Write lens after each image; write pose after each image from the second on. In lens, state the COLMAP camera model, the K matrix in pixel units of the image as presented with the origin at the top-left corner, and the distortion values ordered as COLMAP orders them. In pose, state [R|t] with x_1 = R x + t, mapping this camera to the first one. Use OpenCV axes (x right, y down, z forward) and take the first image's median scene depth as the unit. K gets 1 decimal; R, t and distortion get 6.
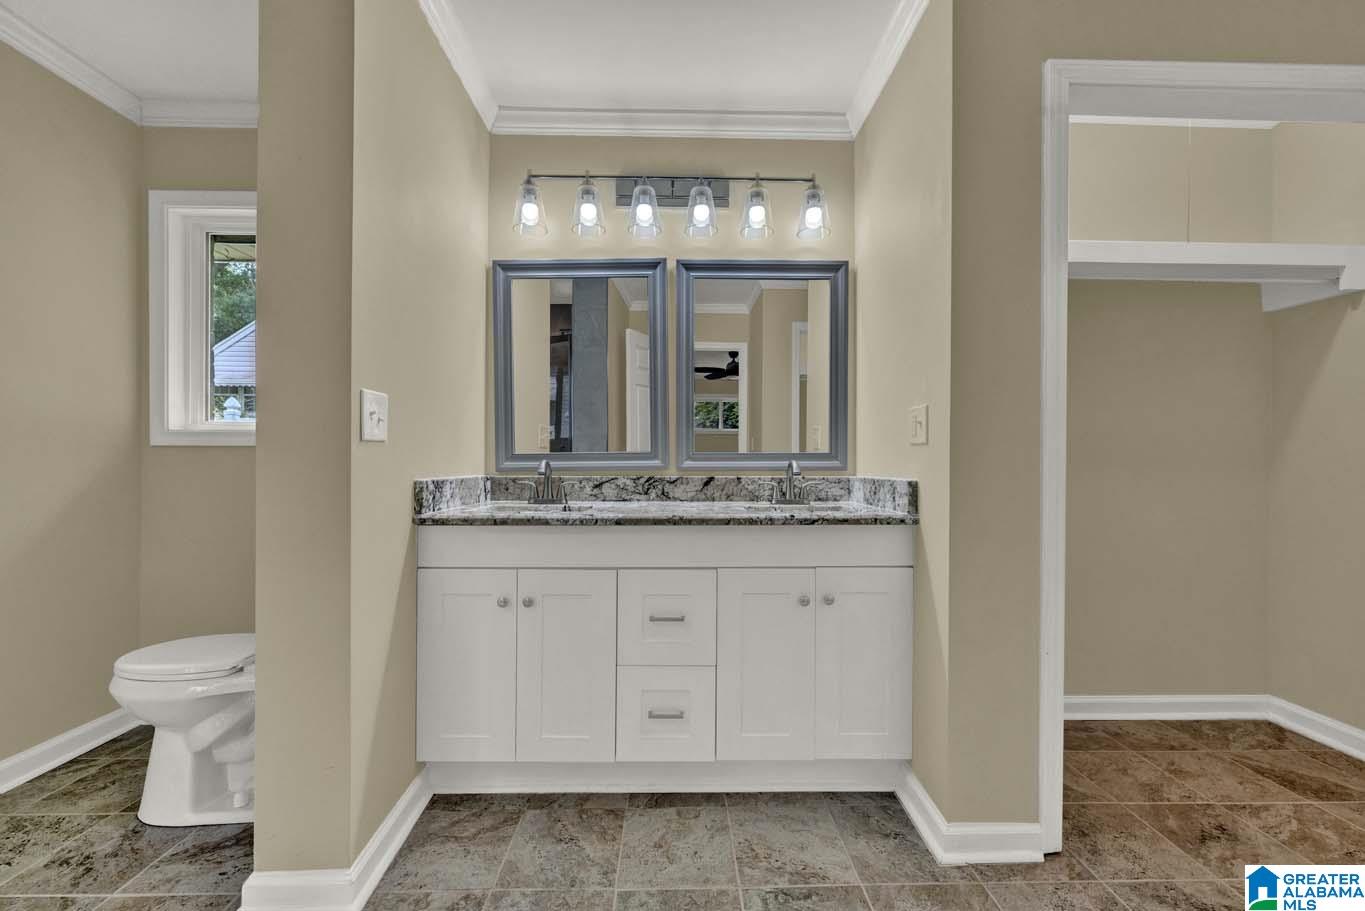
lens RADIAL K [[532.0, 0, 683.7], [0, 532.0, 456.1], [0, 0, 1]] dist [0.003113, -0.000353]
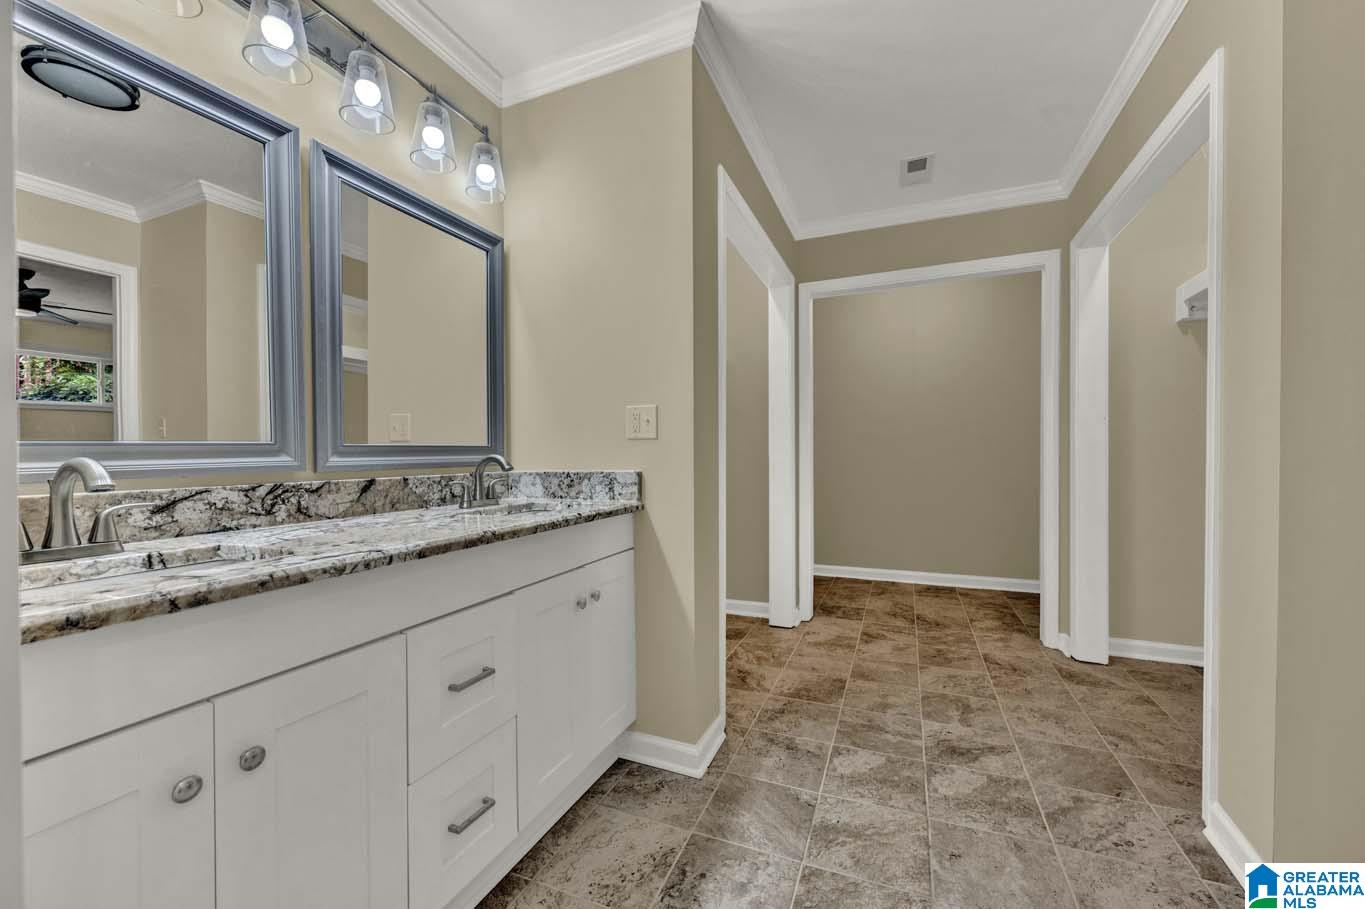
lens RADIAL K [[532.0, 0, 684.5], [0, 532.0, 455.7], [0, 0, 1]] dist [0.003113, -0.000353]
pose [[0.413871, -0.010463, 0.910275, -0.417633], [0.001295, 0.999940, 0.010905, 0.001120], [-0.910335, -0.003335, 0.413860, 0.338527]]
